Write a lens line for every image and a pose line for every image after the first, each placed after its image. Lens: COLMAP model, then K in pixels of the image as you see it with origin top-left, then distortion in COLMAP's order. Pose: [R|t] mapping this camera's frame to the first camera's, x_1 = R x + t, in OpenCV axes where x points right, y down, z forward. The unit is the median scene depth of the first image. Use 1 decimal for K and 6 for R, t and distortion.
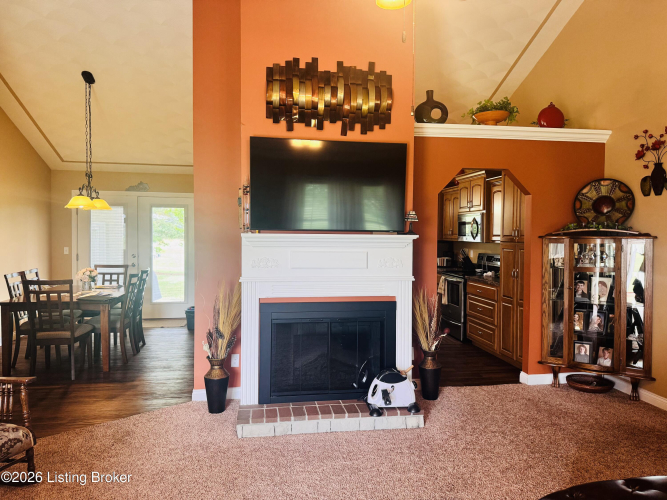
lens RADIAL K [[461.9, 0, 333.5], [0, 461.9, 250.0], [0, 0, 1]] dist [0.092055, -0.115983]
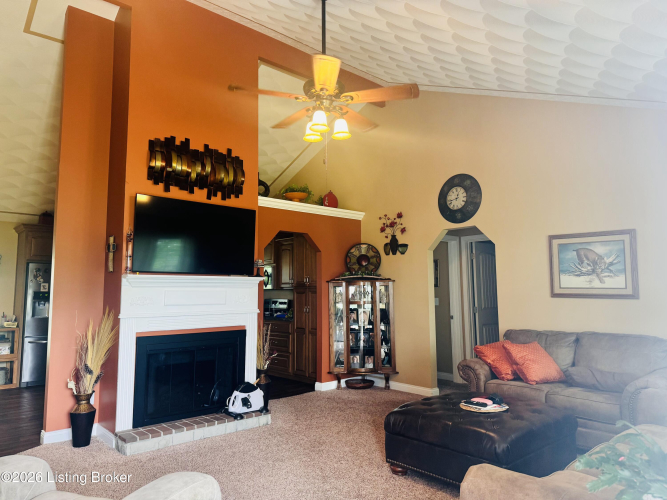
lens RADIAL K [[461.9, 0, 333.5], [0, 461.9, 250.0], [0, 0, 1]] dist [0.092055, -0.115983]
pose [[0.843484, 0.037948, 0.535812, -0.336805], [0.030702, 0.992465, -0.118621, 0.049231], [-0.536276, 0.116505, 0.835964, -0.219795]]
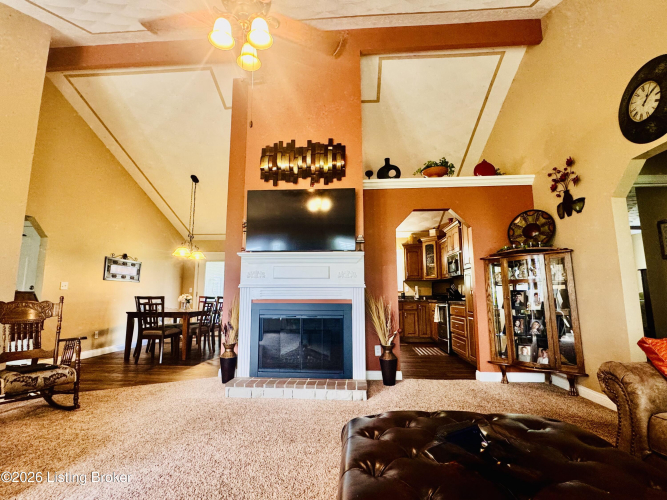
lens RADIAL K [[327.3, 0, 332.3], [0, 327.3, 252.5], [0, 0, 1]] dist [-0.001074, 0.000533]
pose [[0.972821, -0.040006, -0.228078, 0.280789], [0.000696, 0.985464, -0.169884, 0.118577], [0.231559, 0.165108, 0.958707, 0.061400]]
